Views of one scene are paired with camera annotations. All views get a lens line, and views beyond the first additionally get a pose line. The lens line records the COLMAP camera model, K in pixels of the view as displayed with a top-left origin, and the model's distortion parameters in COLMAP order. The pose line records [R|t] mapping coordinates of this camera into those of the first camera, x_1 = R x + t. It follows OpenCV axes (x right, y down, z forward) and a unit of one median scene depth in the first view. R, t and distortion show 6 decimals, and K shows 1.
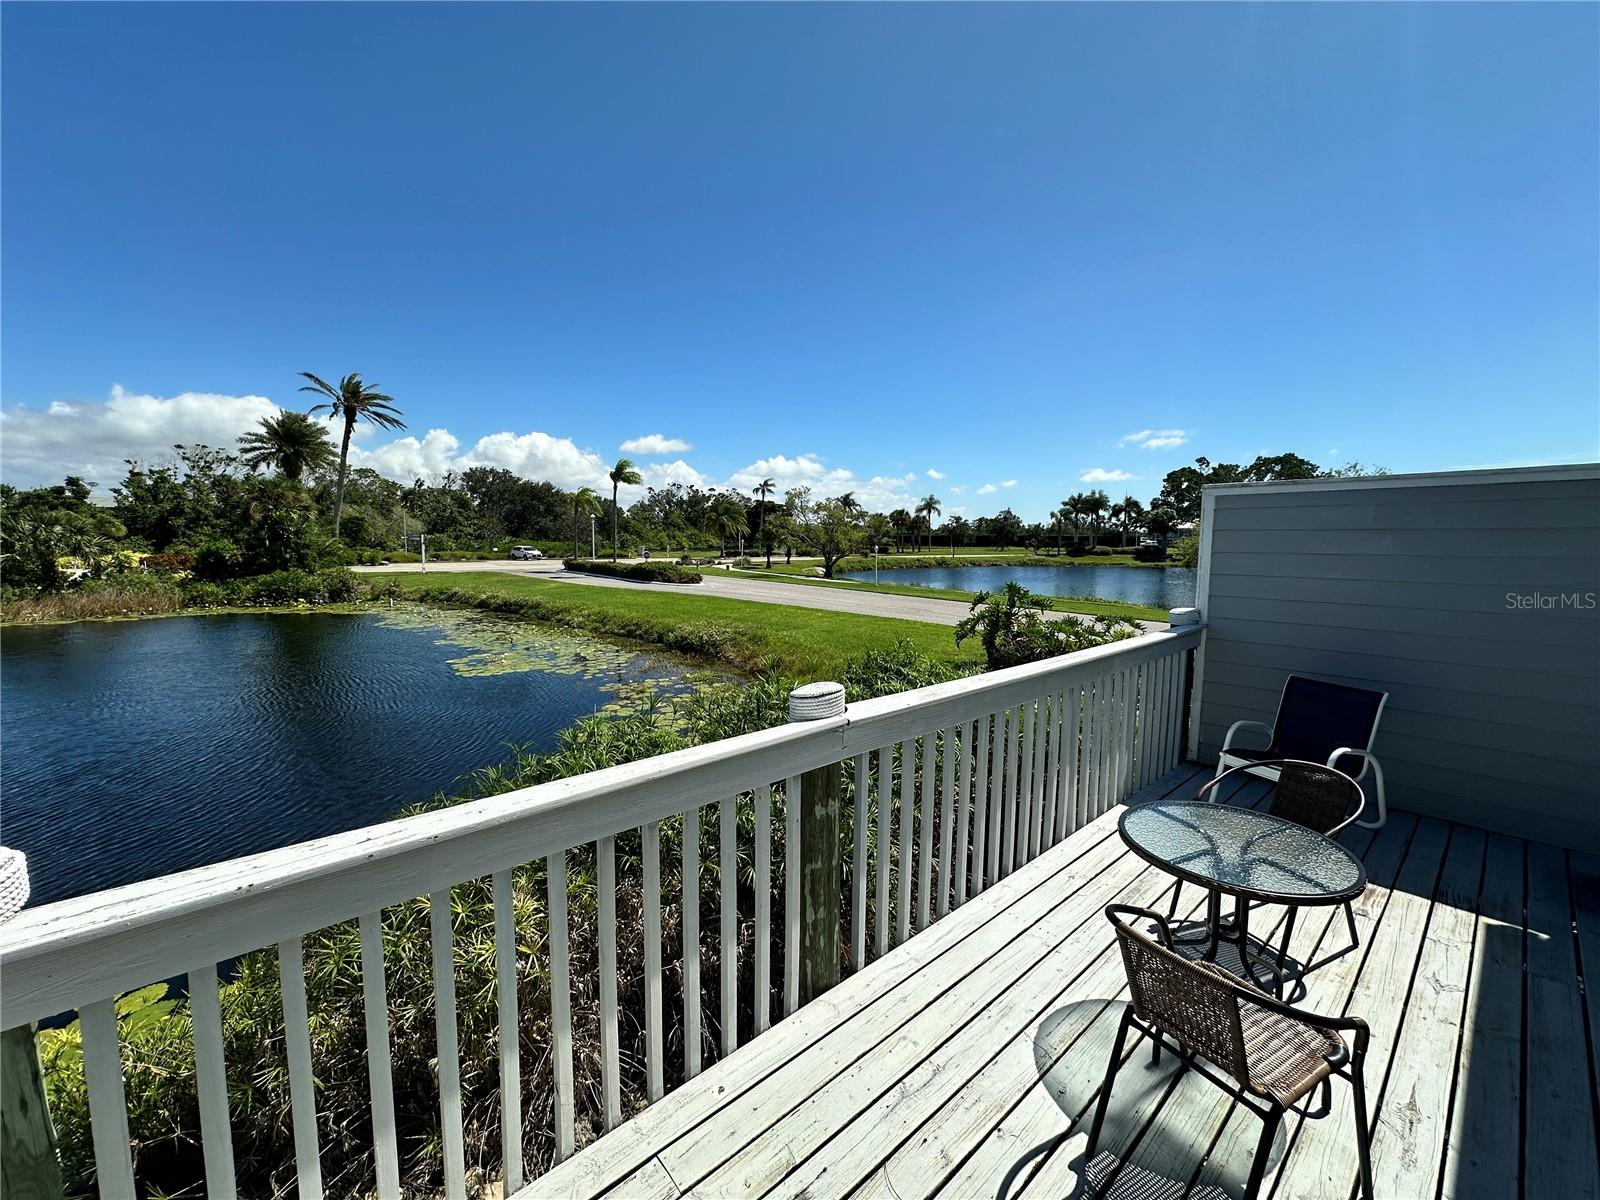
lens RADIAL K [[637.4, 0, 798.9], [0, 637.4, 600.6], [0, 0, 1]] dist [-0.003399, 0.000781]
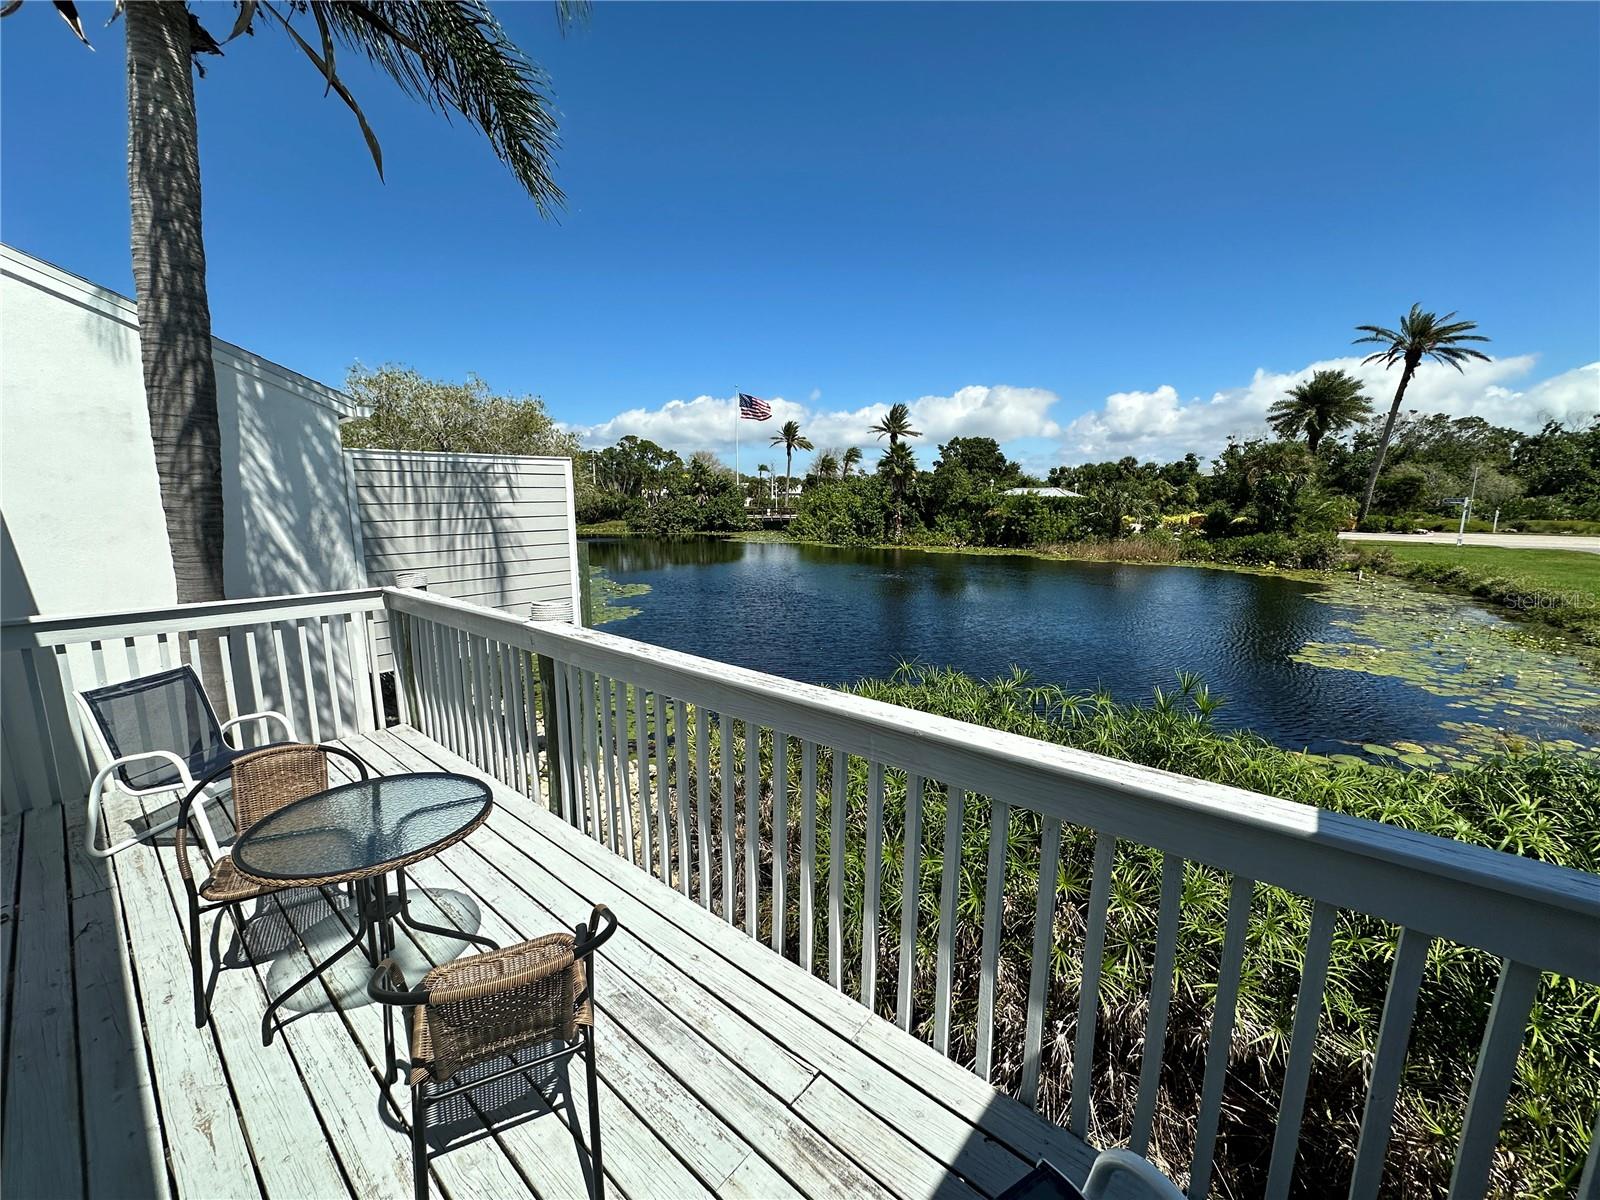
lens RADIAL K [[637.4, 0, 798.9], [0, 637.4, 600.6], [0, 0, 1]] dist [-0.003399, 0.000781]
pose [[0.148842, 0.153282, -0.976909, 0.091675], [-0.098396, 0.985306, 0.139608, -0.007338], [0.983953, 0.075344, 0.161737, 0.080236]]
